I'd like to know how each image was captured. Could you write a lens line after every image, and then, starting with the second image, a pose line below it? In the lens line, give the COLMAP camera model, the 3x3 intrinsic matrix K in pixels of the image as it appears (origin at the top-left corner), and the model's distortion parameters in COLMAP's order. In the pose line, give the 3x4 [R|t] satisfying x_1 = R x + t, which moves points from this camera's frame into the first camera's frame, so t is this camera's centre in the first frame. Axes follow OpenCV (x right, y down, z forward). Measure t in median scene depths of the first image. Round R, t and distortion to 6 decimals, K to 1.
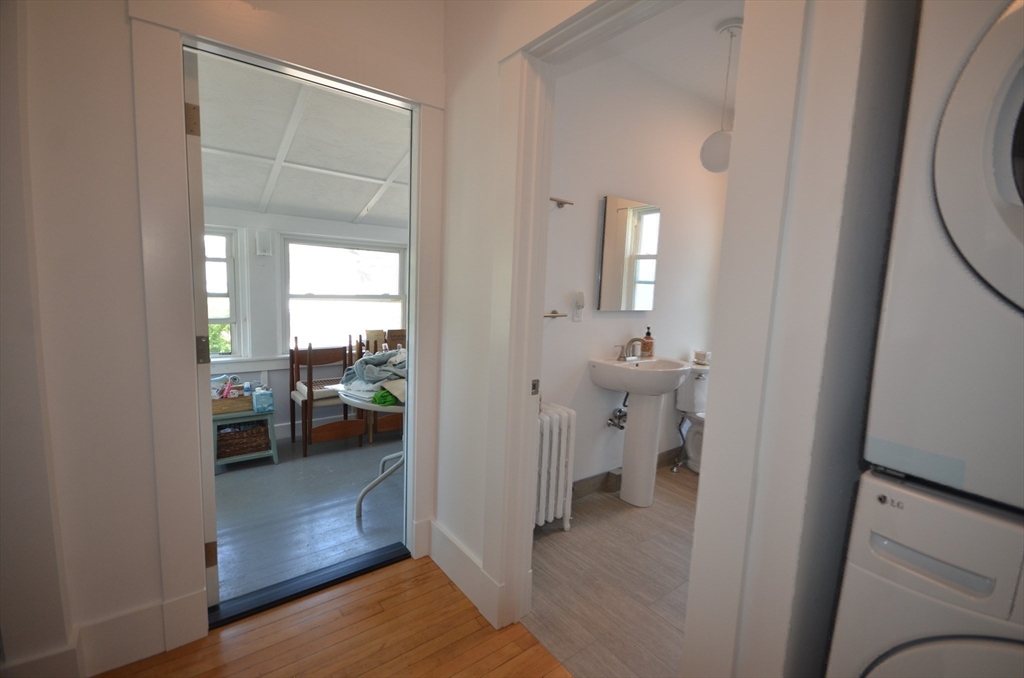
lens RADIAL K [[450.3, 0, 511.6], [0, 450.3, 333.9], [0, 0, 1]] dist [0.007774, -0.008919]
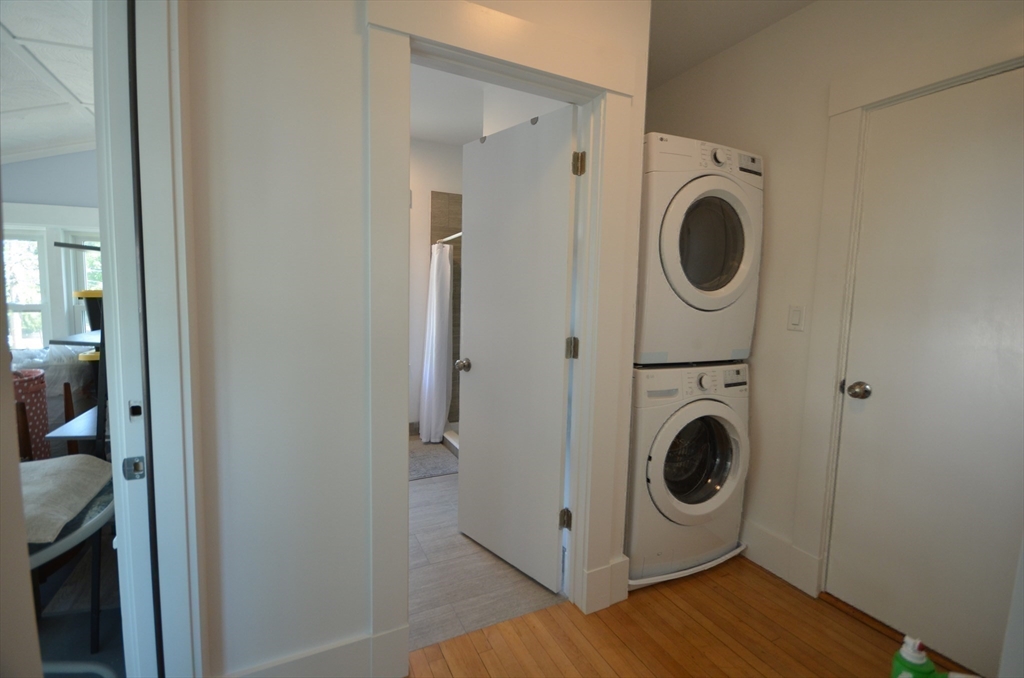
lens RADIAL K [[450.3, 0, 512.1], [0, 450.3, 337.5], [0, 0, 1]] dist [0.007774, -0.008919]
pose [[0.191633, -0.132511, 0.972480, -0.461178], [0.100094, 0.988316, 0.114945, -0.053610], [-0.976349, 0.075312, 0.202658, 0.335753]]
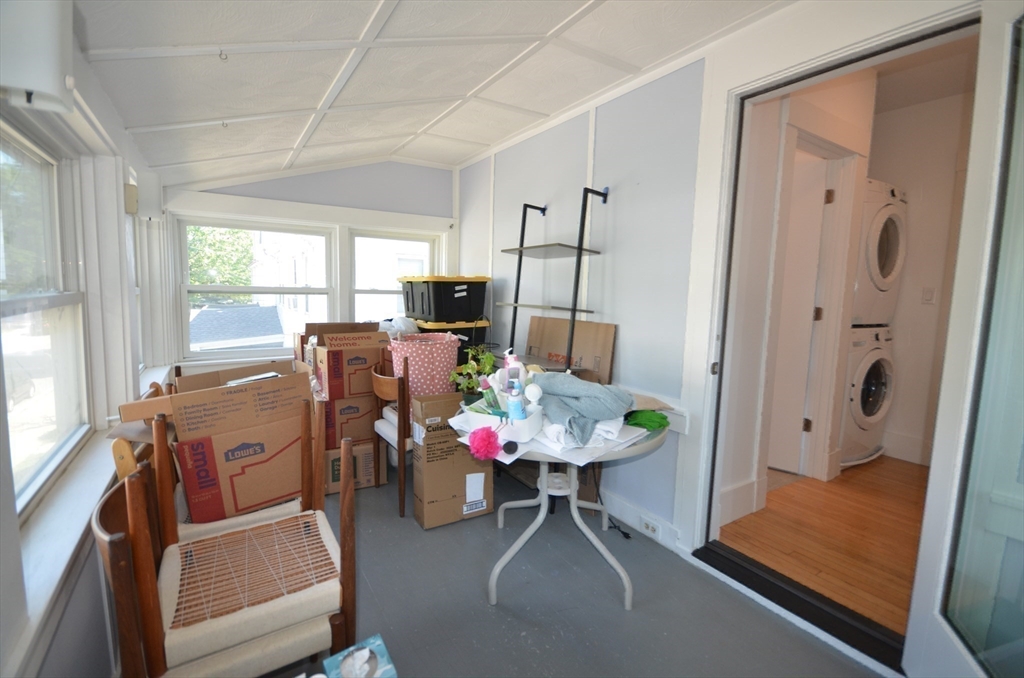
lens RADIAL K [[450.3, 0, 514.9], [0, 450.3, 341.0], [0, 0, 1]] dist [0.007774, -0.008919]
pose [[0.073882, -0.153704, 0.985351, -0.866090], [0.092975, 0.984810, 0.146648, -0.106257], [-0.992924, 0.080778, 0.087050, 0.965091]]
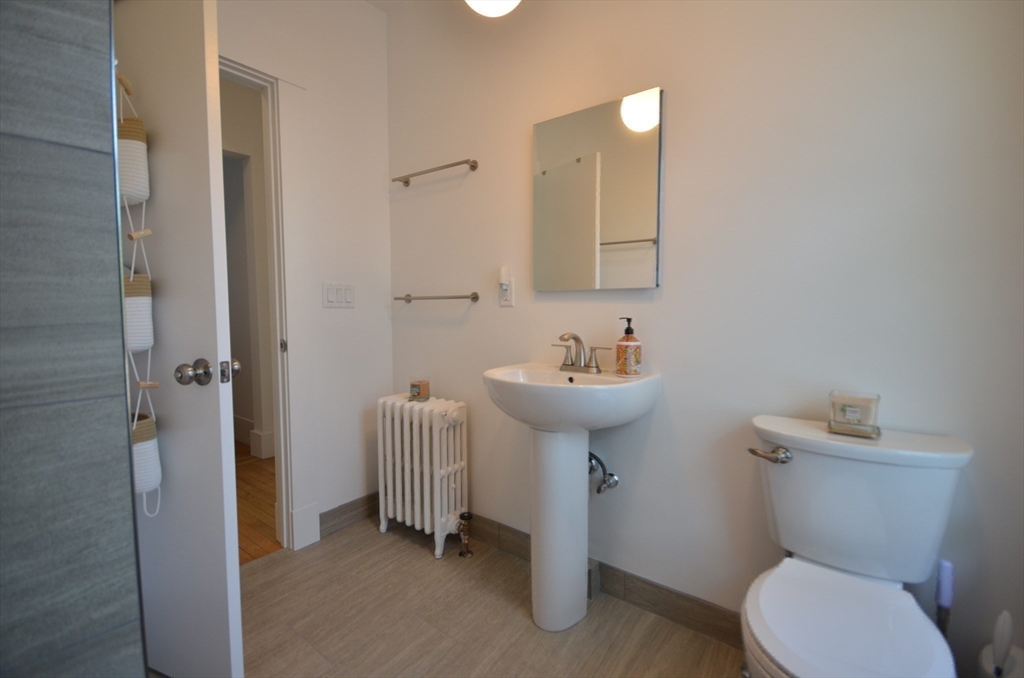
lens RADIAL K [[450.3, 0, 513.6], [0, 450.3, 343.7], [0, 0, 1]] dist [0.007774, -0.008919]
pose [[0.251206, 0.027671, -0.967538, 0.786456], [-0.102678, 0.994713, 0.001789, 0.027665], [0.962472, 0.098895, 0.252719, 0.742549]]
